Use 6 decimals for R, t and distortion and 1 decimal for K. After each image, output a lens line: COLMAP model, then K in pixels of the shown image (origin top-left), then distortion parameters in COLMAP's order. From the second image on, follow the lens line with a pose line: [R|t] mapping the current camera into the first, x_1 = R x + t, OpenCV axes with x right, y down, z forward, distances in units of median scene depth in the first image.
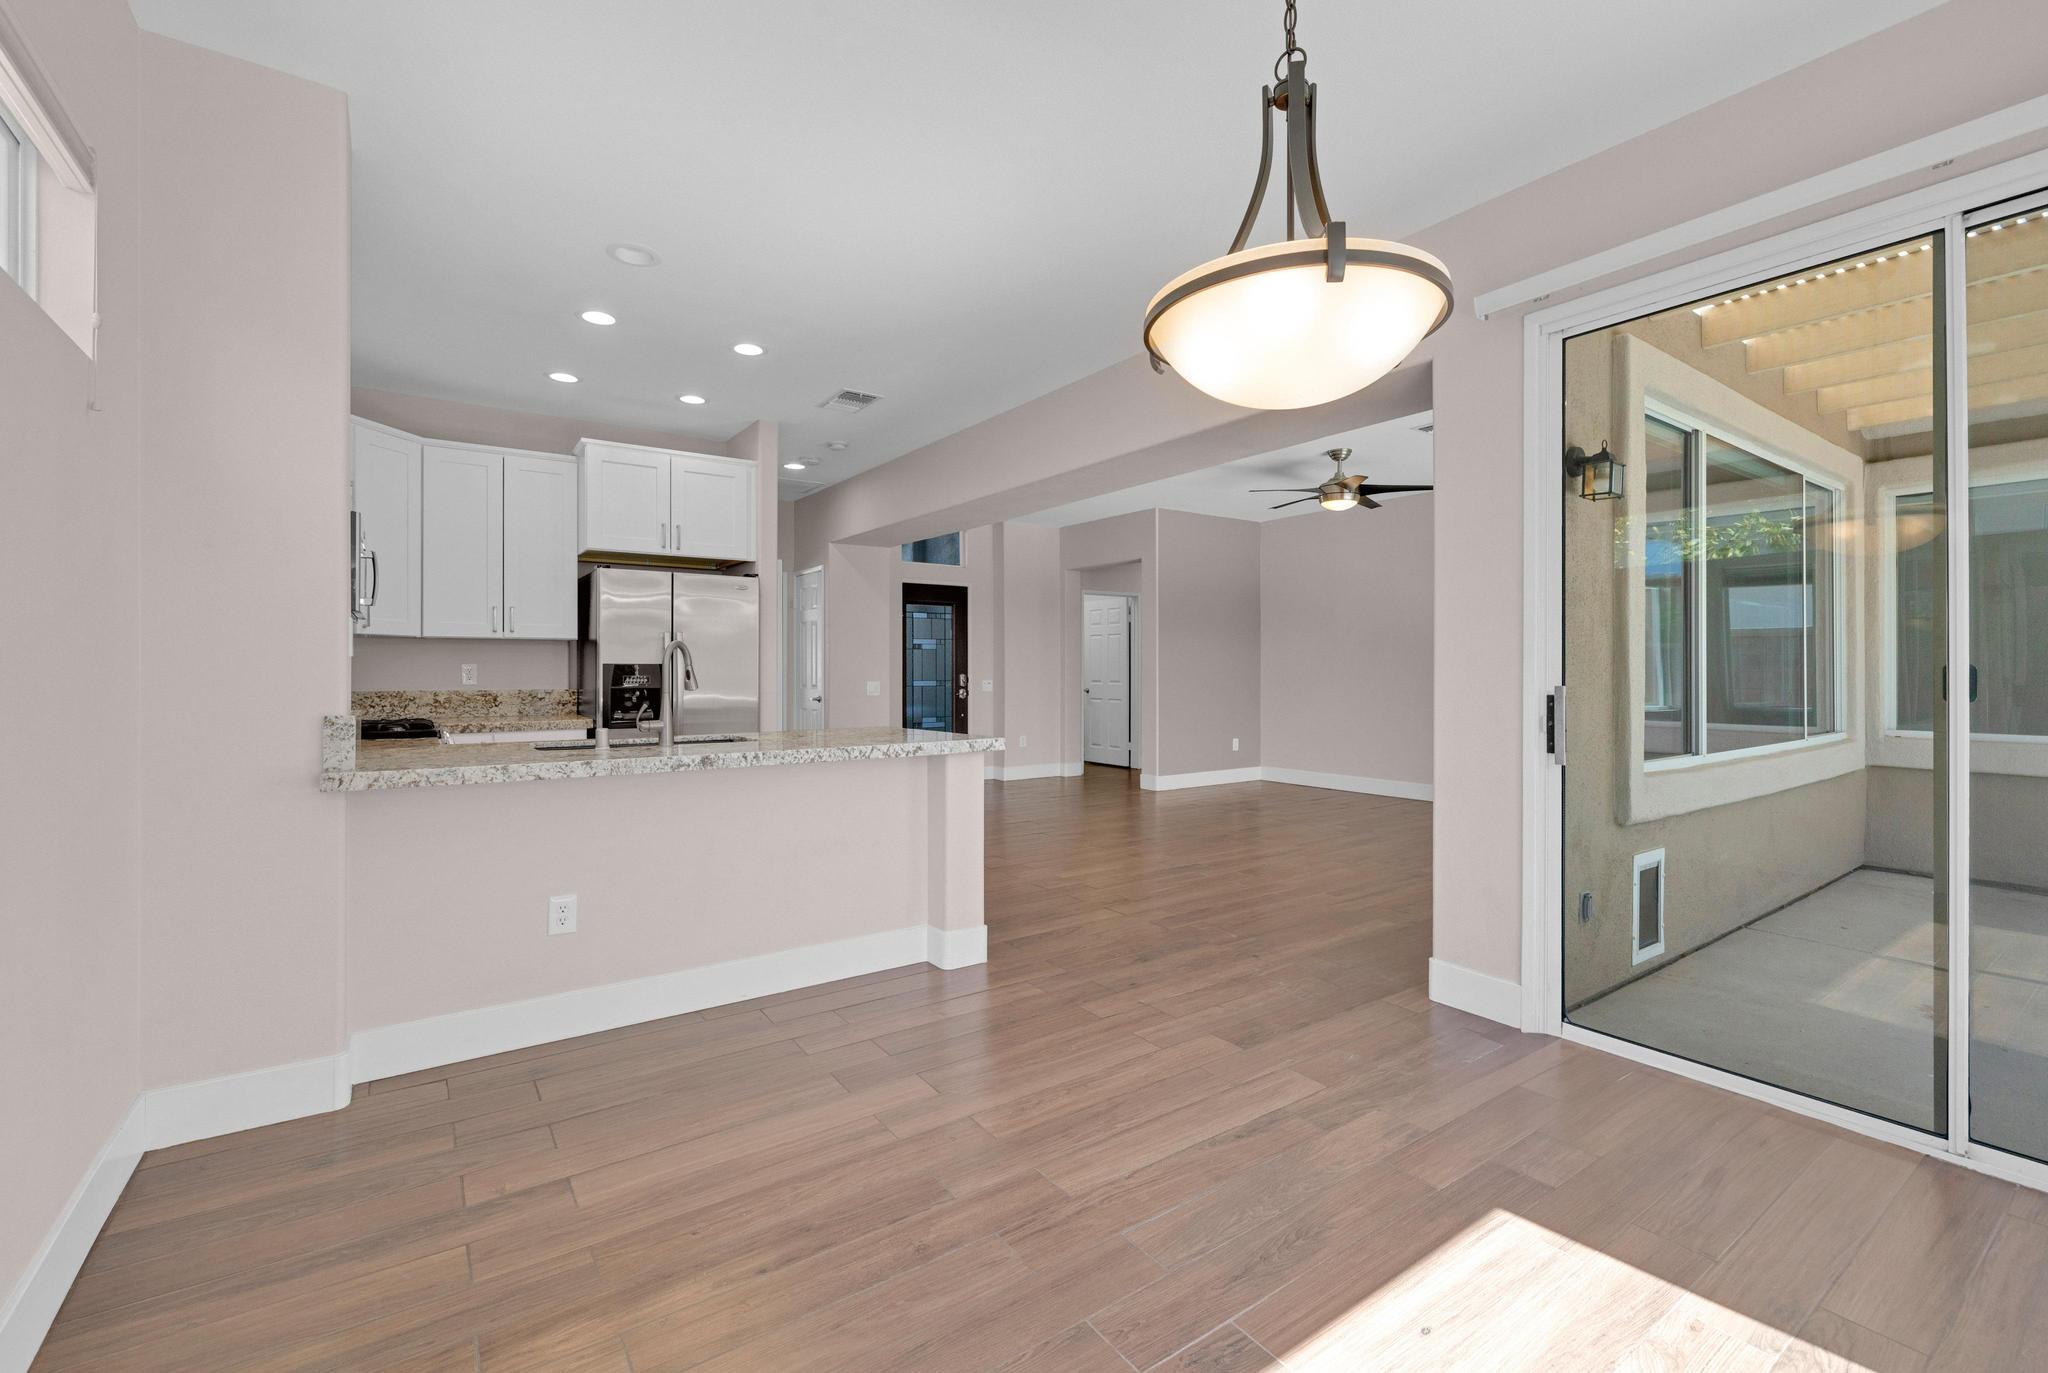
lens RADIAL K [[827.8, 0, 1029.9], [0, 827.8, 670.3], [0, 0, 1]] dist [-0.000507, -0.000159]
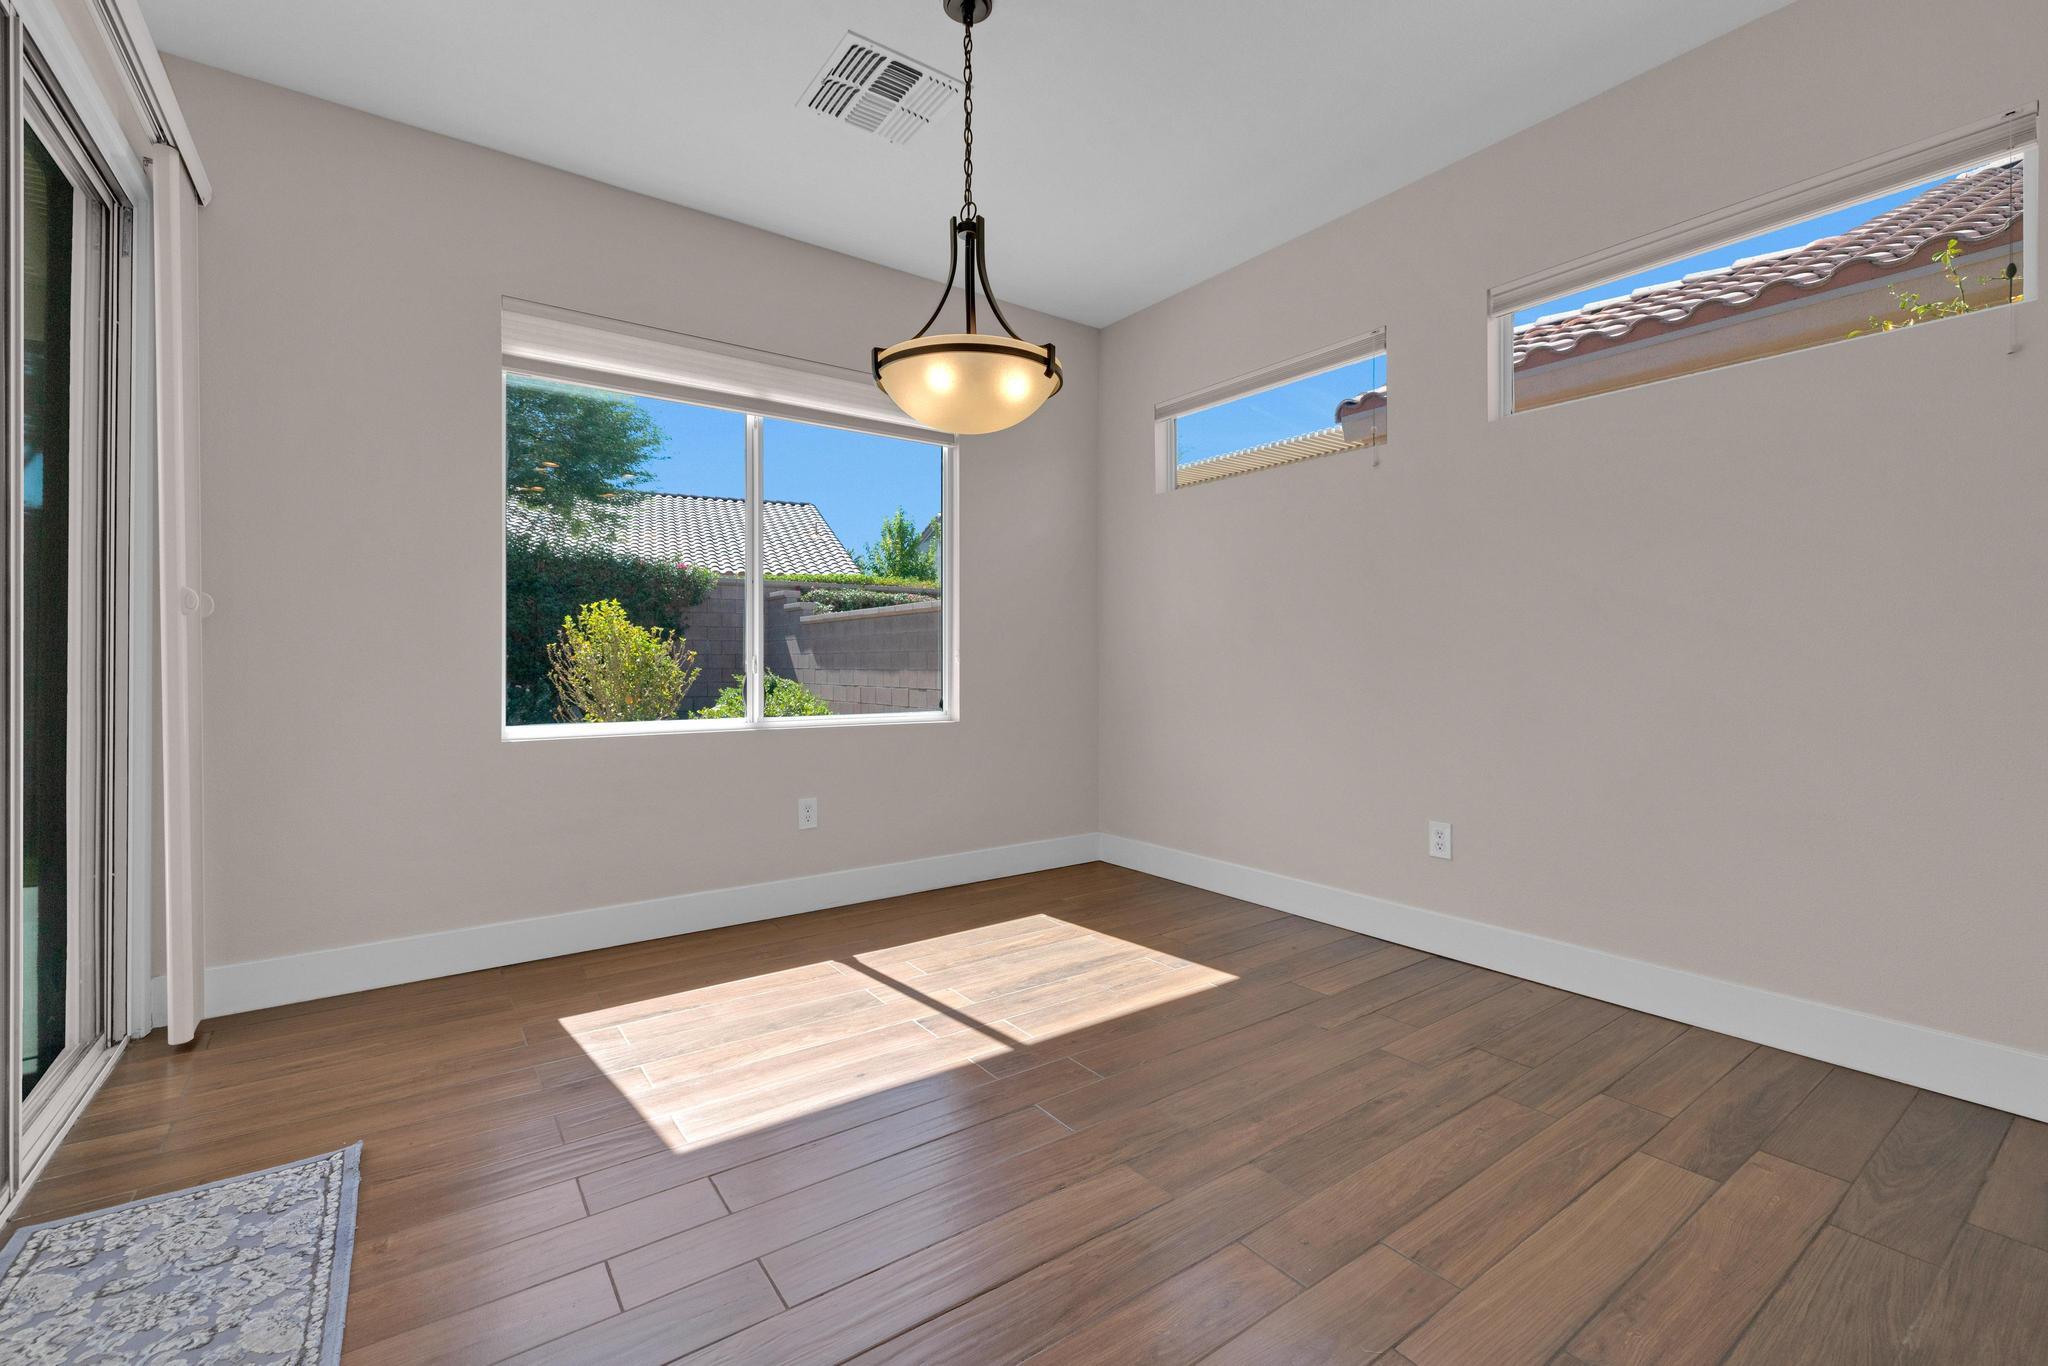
lens RADIAL K [[867.8, 0, 1018.6], [0, 867.8, 661.5], [0, 0, 1]] dist [0.000012, -0.000723]
pose [[-0.999965, -0.000480, -0.008322, 0.175988], [-0.000458, 0.999996, -0.002626, 0.085284], [0.008323, -0.002622, -0.999962, 1.953594]]
